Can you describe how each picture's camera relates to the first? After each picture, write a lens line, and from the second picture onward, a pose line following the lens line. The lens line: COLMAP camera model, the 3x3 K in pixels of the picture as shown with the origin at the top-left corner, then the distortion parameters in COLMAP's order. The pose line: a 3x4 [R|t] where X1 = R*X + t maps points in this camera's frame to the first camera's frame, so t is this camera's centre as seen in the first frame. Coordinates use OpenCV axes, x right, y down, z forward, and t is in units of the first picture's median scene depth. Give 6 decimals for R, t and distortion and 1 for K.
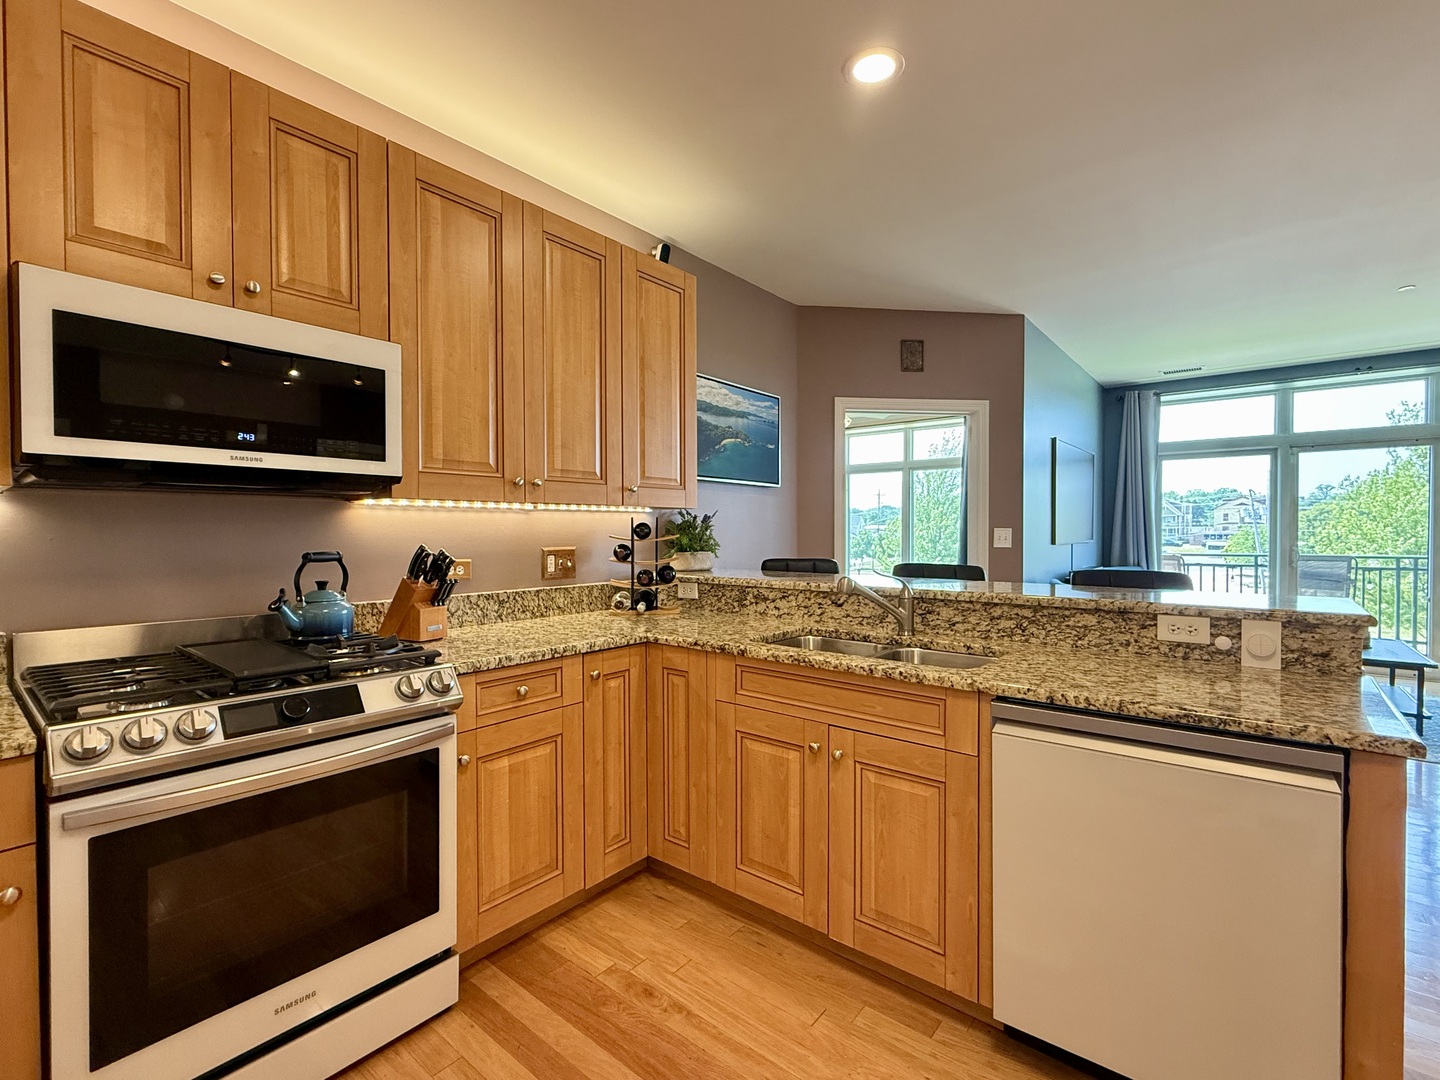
lens RADIAL K [[655.5, 0, 717.5], [0, 655.5, 541.0], [0, 0, 1]] dist [0.002162, -0.000118]
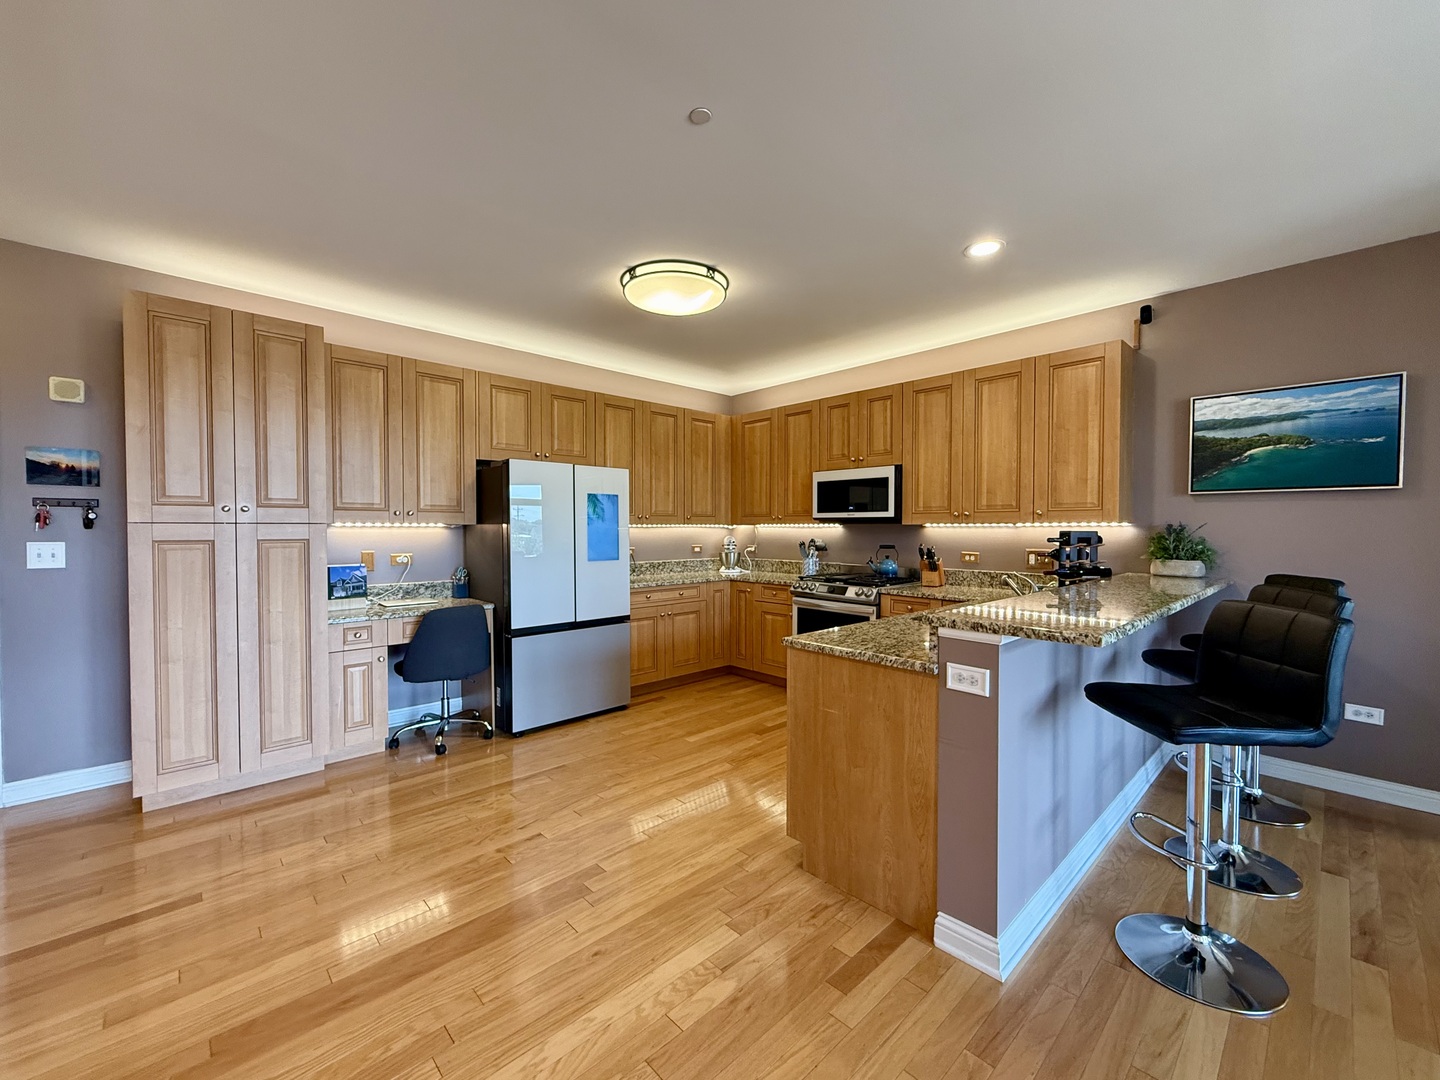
lens RADIAL K [[587.5, 0, 721.6], [0, 587.5, 540.9], [0, 0, 1]] dist [0.000622, -0.000107]
pose [[-0.121999, 0.025304, -0.992208, 1.546344], [-0.016432, 0.999486, 0.027510, -0.045232], [0.992394, 0.019660, -0.121521, 0.500026]]
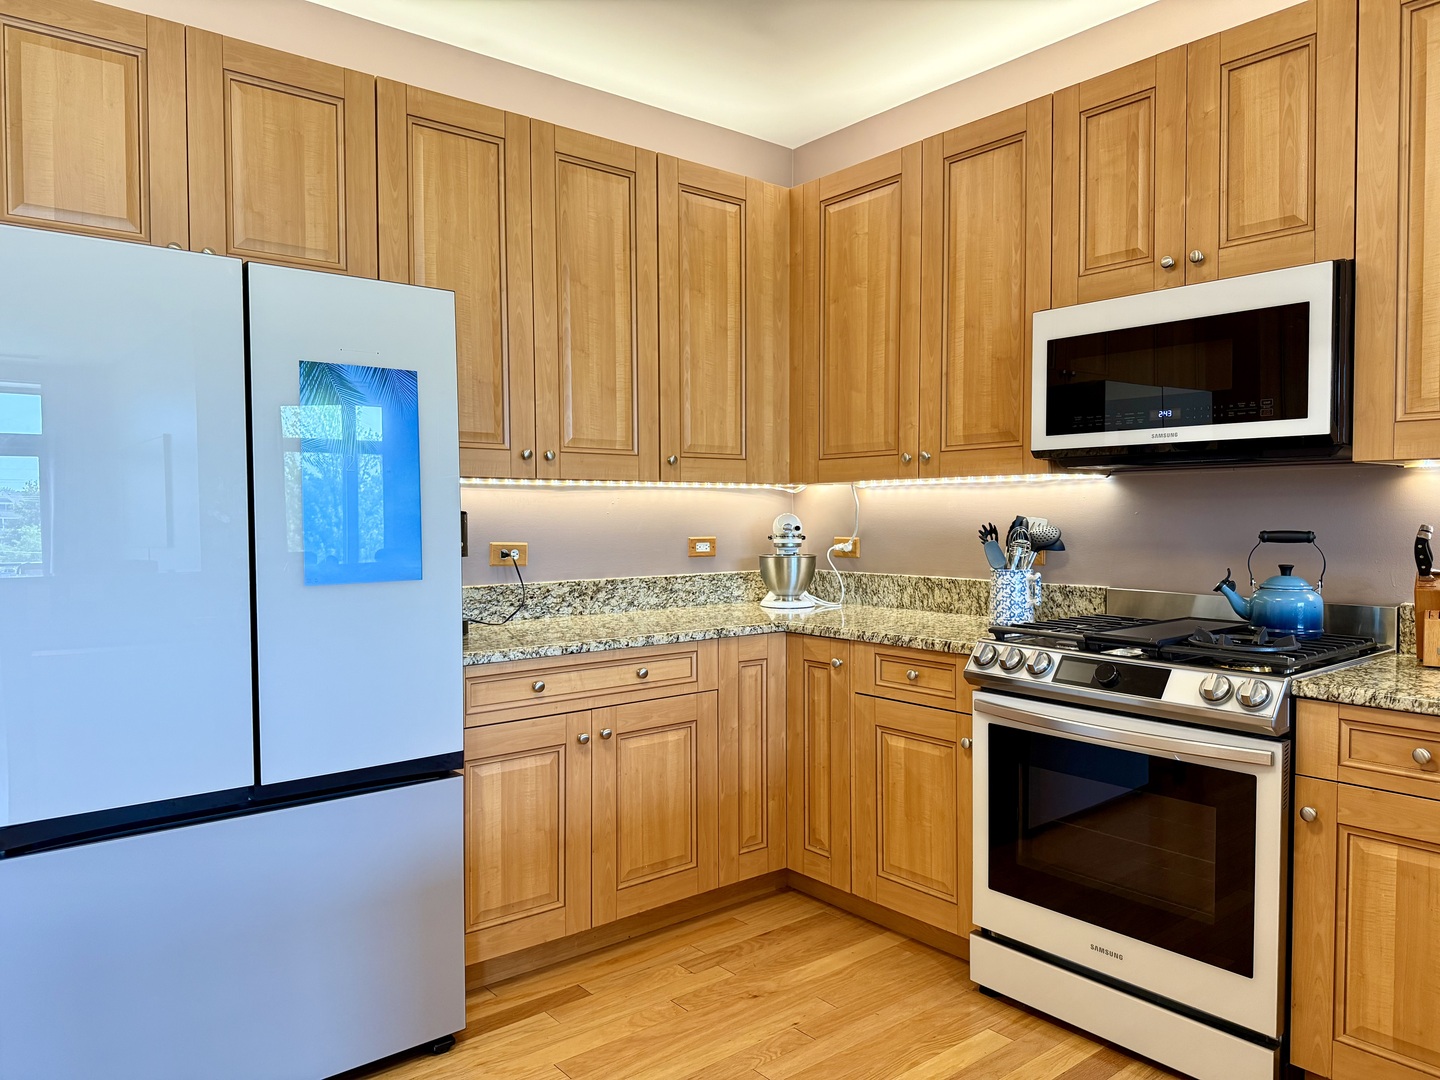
lens RADIAL K [[1011.1, 0, 719.7], [0, 1011.1, 543.7], [0, 0, 1]] dist [0.148769, -0.233698]
pose [[-0.193579, 0.033578, -0.980510, 0.685901], [-0.011541, 0.999267, 0.036499, -0.005264], [0.981017, 0.018382, -0.193049, 0.440082]]
